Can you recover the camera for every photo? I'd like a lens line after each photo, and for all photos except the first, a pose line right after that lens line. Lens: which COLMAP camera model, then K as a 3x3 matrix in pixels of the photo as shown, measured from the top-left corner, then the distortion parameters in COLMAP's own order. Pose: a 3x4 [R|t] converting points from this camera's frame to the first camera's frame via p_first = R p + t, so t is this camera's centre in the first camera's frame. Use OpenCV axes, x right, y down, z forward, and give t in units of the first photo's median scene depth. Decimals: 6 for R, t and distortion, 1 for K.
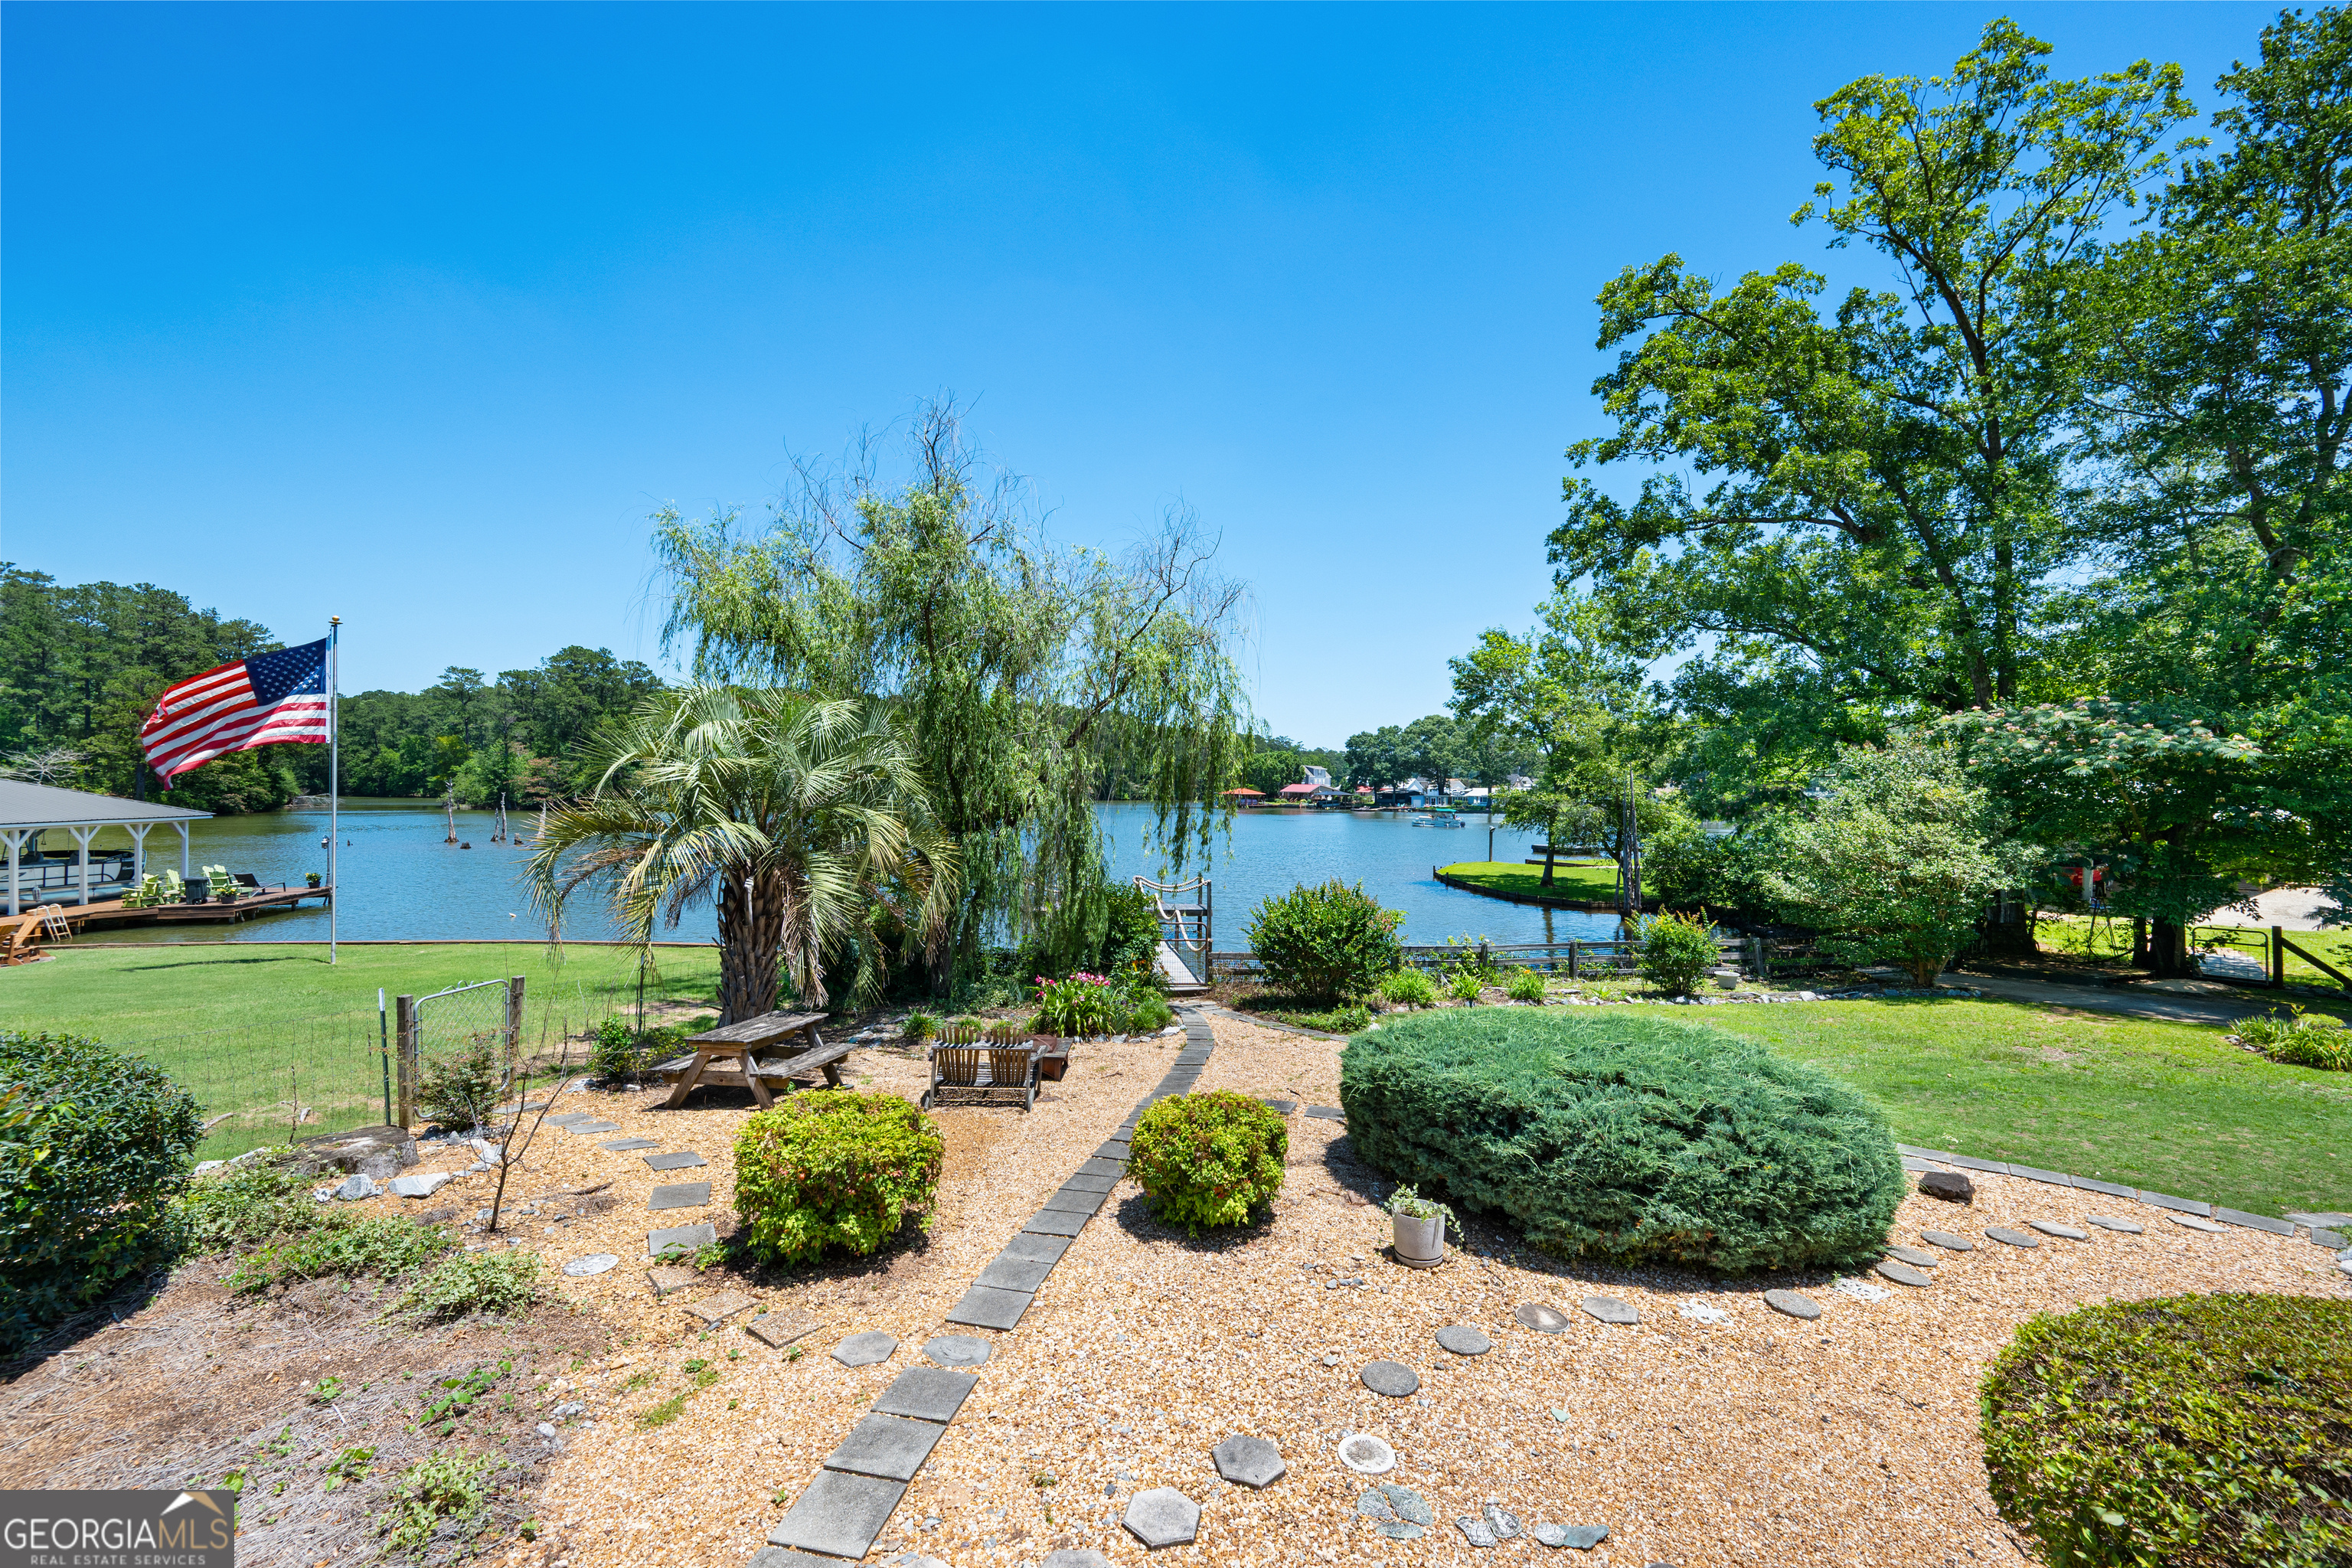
lens RADIAL K [[914.6, 0, 1176.0], [0, 914.6, 784.0], [0, 0, 1]] dist [0.001927, 0.000309]
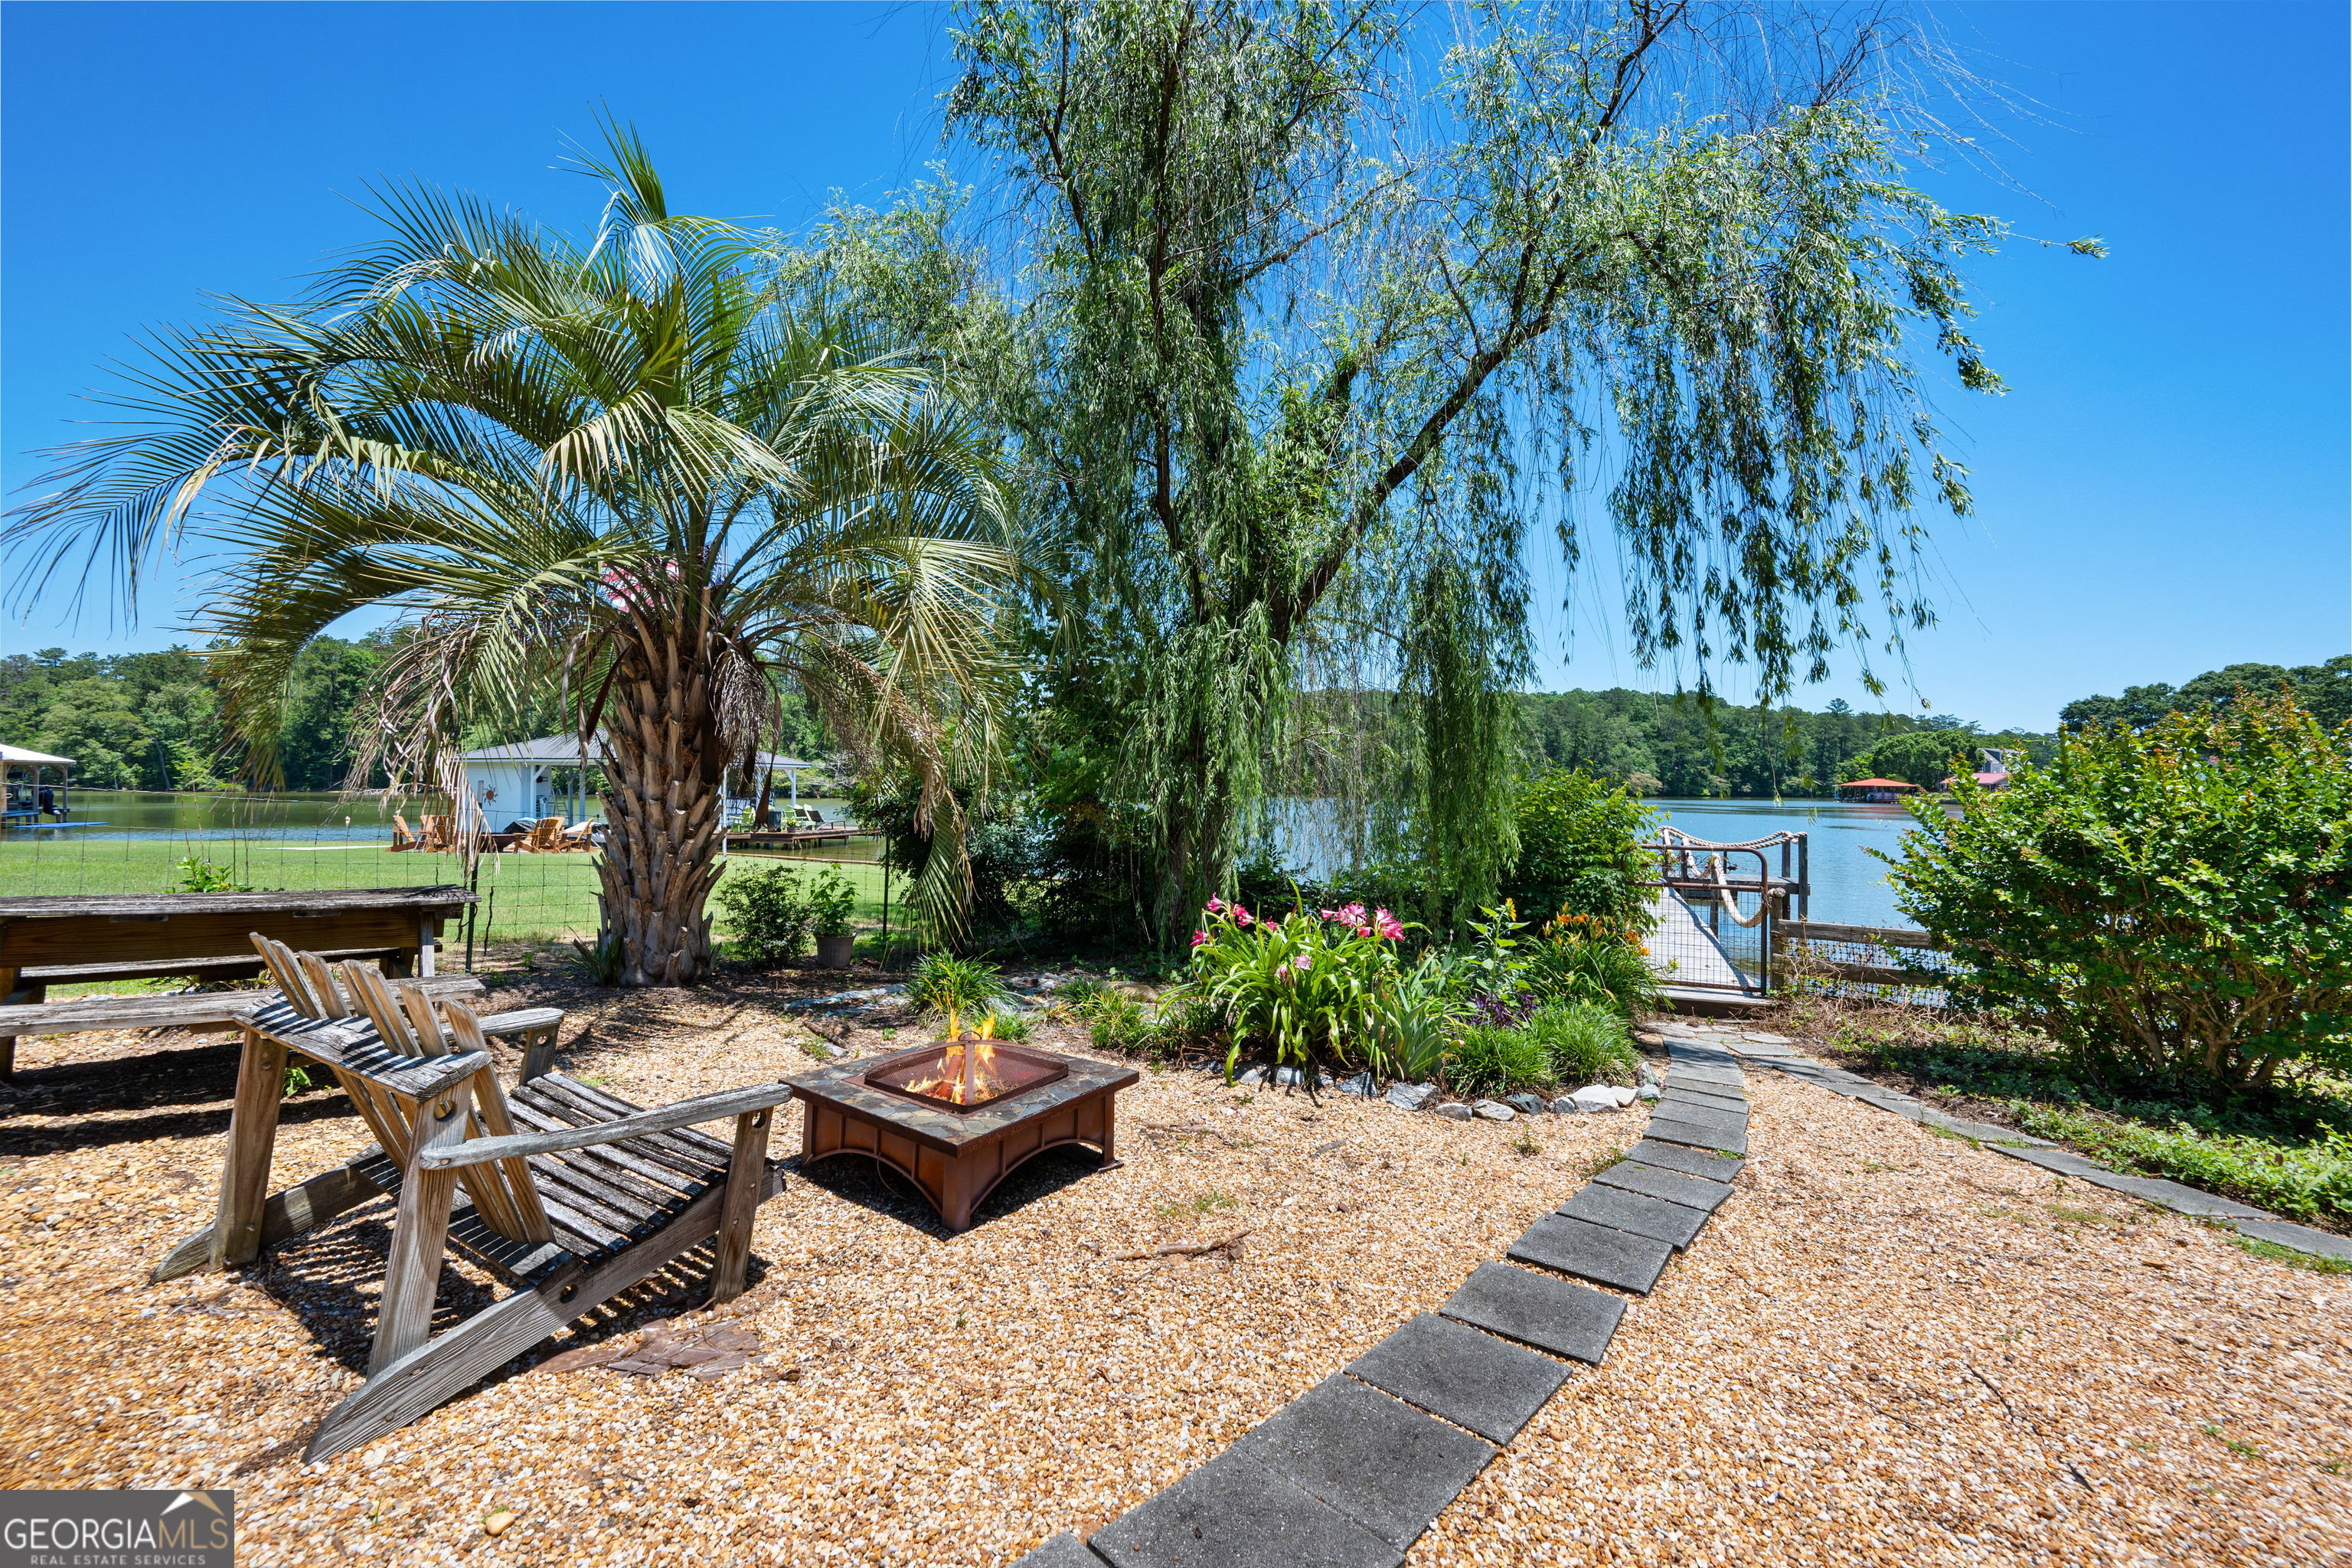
lens RADIAL K [[917.4, 0, 1179.9], [0, 917.4, 782.6], [0, 0, 1]] dist [-0.000019, -0.000504]
pose [[0.837570, -0.003659, -0.546318, 0.029169], [0.002590, 0.999993, -0.002726, 0.093903], [0.546324, 0.000868, 0.837573, 0.385531]]
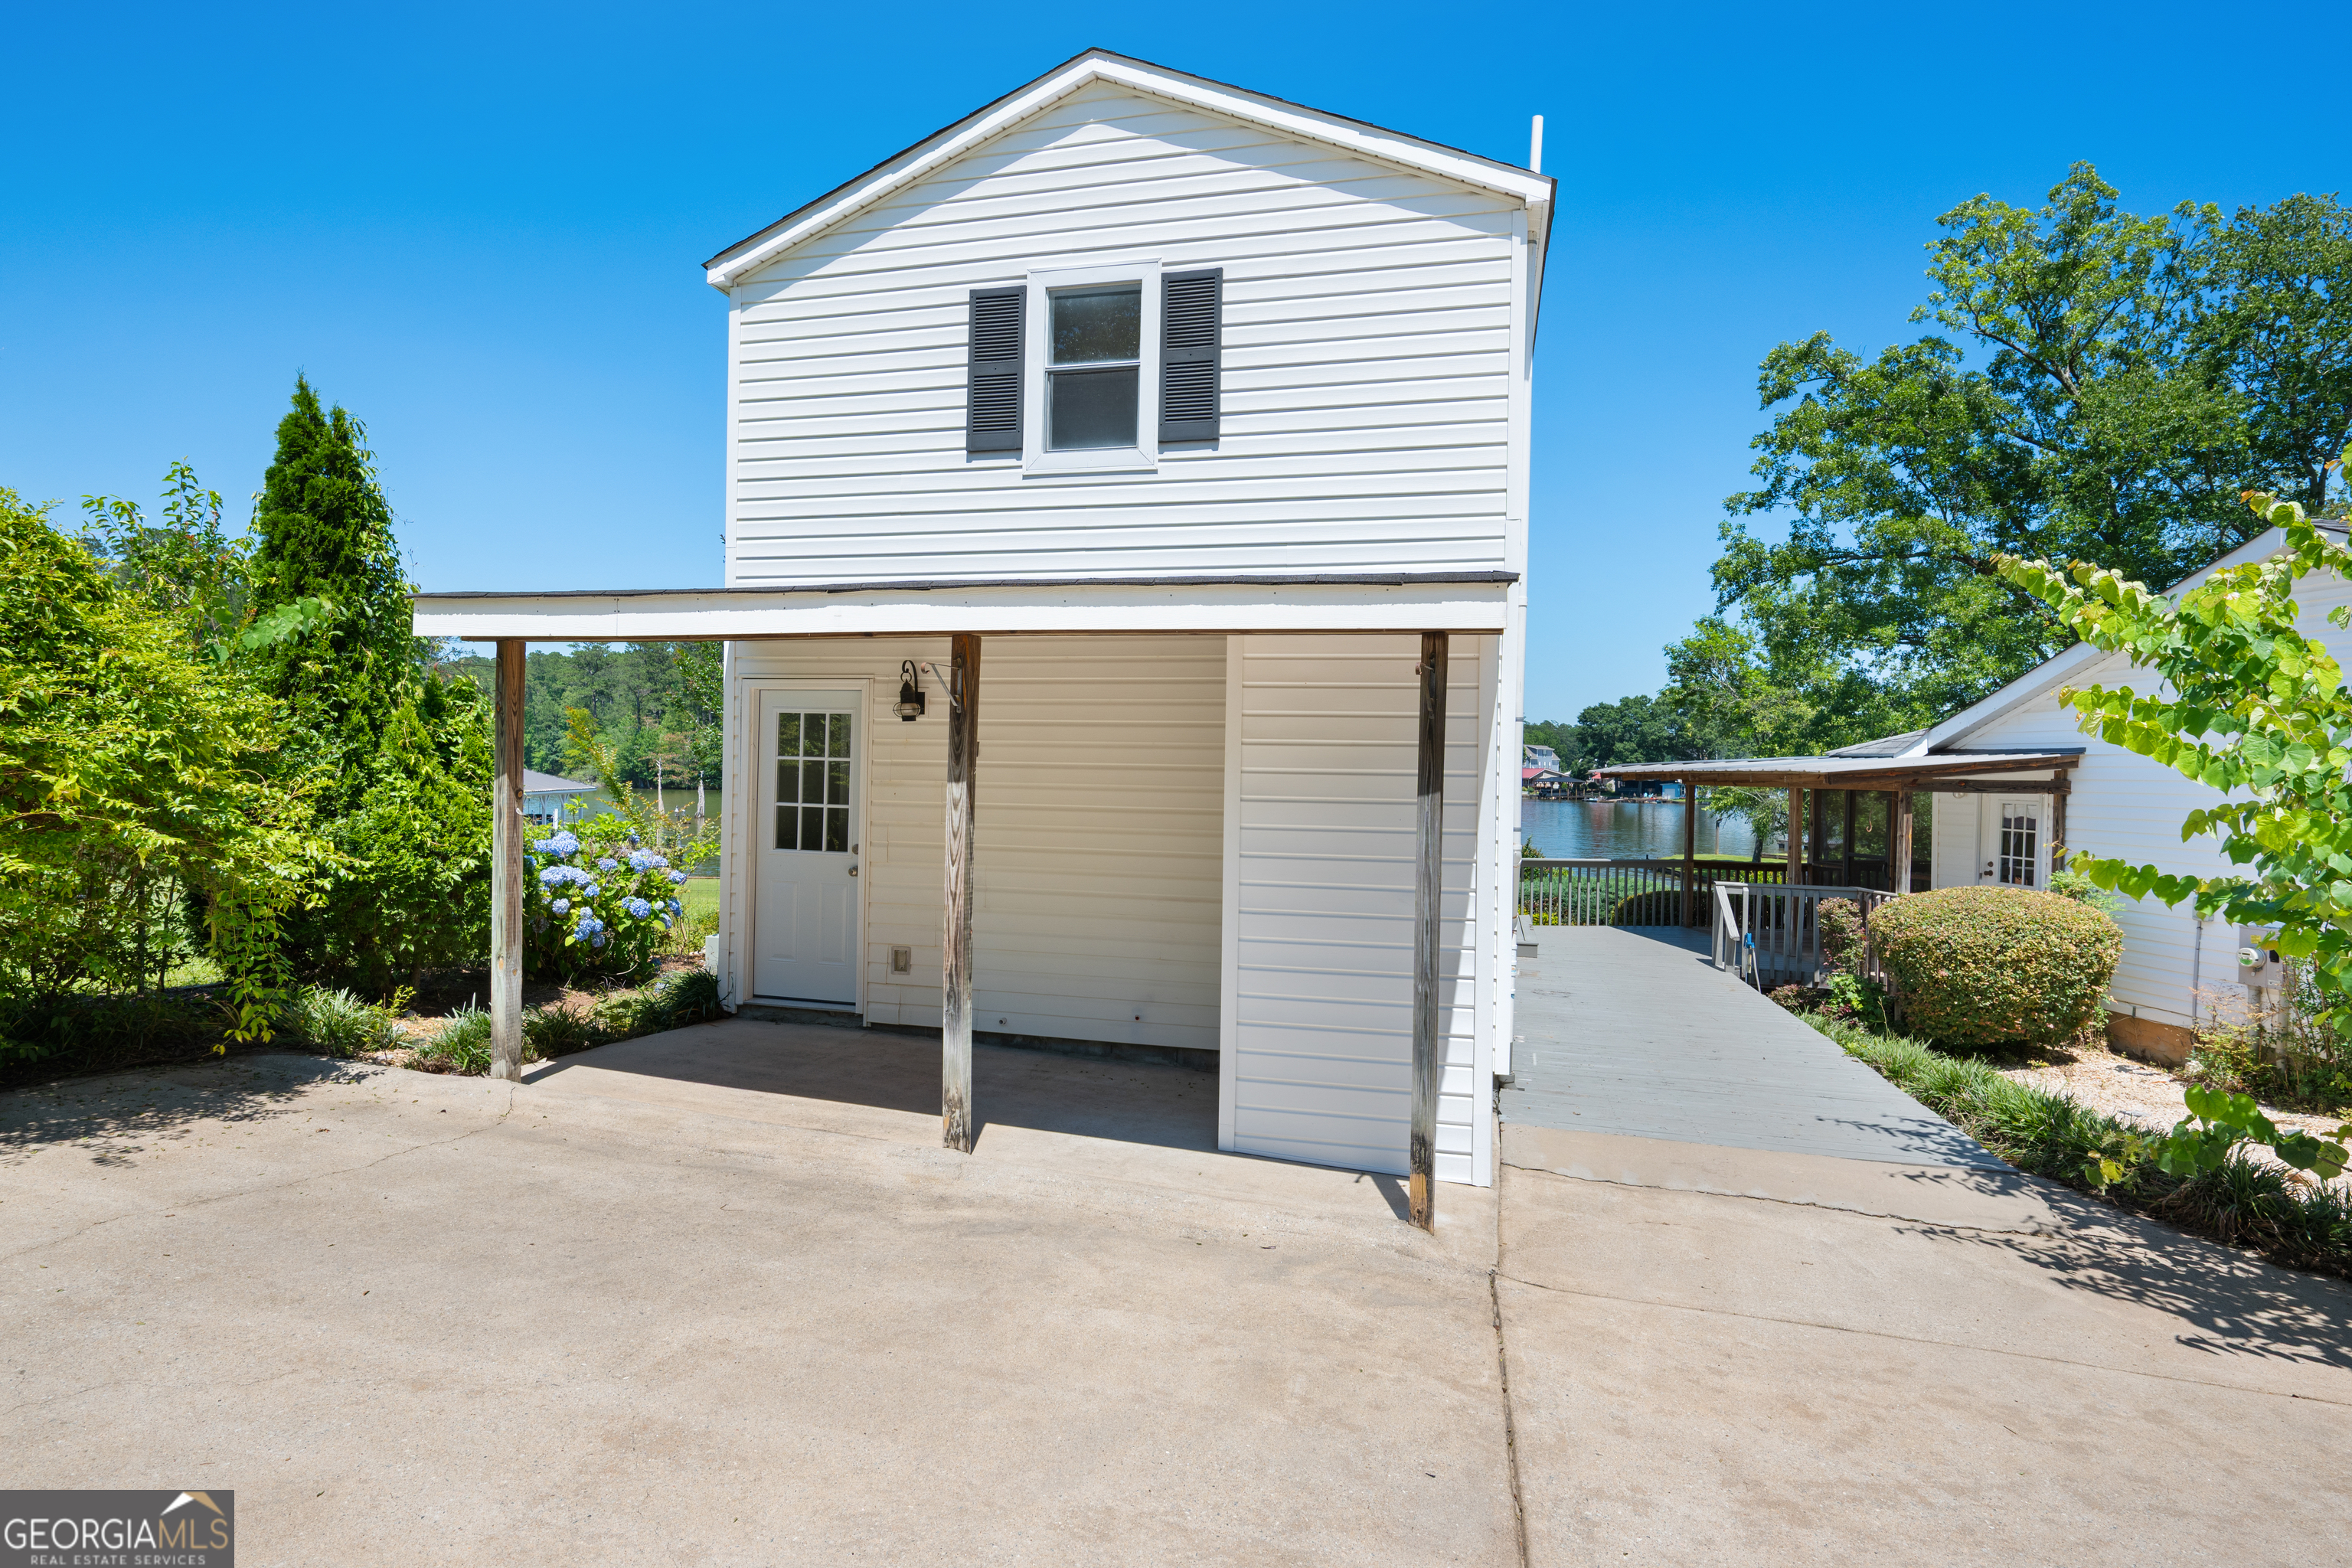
lens RADIAL K [[1162.4, 0, 1176.0], [0, 1162.4, 784.0], [0, 0, 1]] dist [0.001347, -0.013490]
pose [[0.987847, 0.014772, -0.154724, -0.052243], [-0.012016, 0.999752, 0.018736, -0.006503], [0.154962, -0.016650, 0.987780, -0.675142]]
